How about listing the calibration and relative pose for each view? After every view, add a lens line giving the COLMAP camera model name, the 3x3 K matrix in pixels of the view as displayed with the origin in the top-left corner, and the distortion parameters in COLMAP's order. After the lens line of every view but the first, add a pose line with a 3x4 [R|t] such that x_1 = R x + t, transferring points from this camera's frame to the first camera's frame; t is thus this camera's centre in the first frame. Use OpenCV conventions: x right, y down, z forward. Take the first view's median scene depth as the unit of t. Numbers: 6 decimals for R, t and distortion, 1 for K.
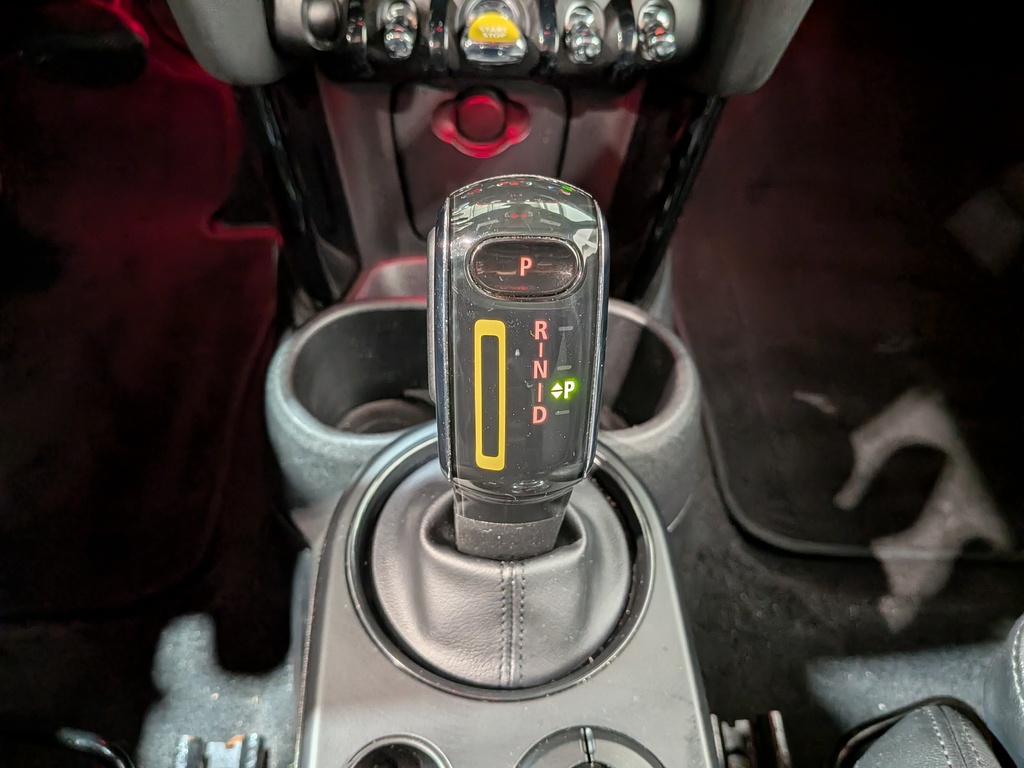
lens RADIAL K [[766.8, 0, 538.0], [0, 766.8, 381.0], [0, 0, 1]] dist [0.036743, -0.037414]
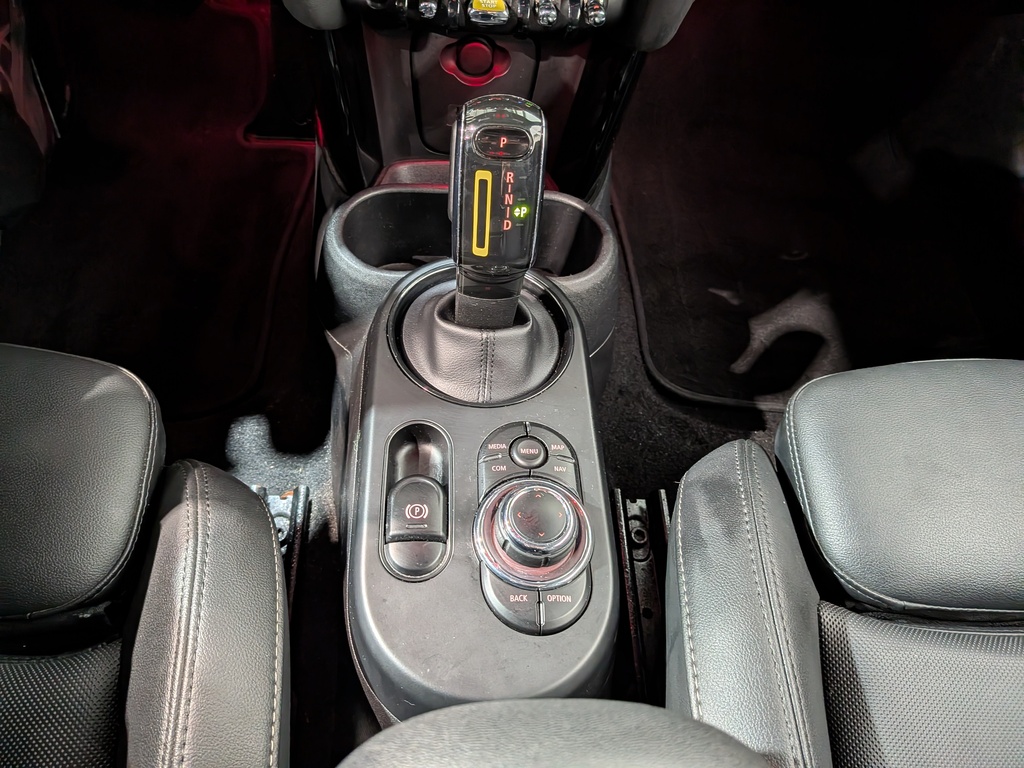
lens RADIAL K [[766.8, 0, 507.1], [0, 766.8, 376.5], [0, 0, 1]] dist [0.036743, -0.037414]
pose [[0.999107, 0.042241, 0.000449, 0.008895], [-0.042174, 0.996814, 0.067702, 0.162340], [0.002412, -0.067661, 0.997705, -0.513733]]
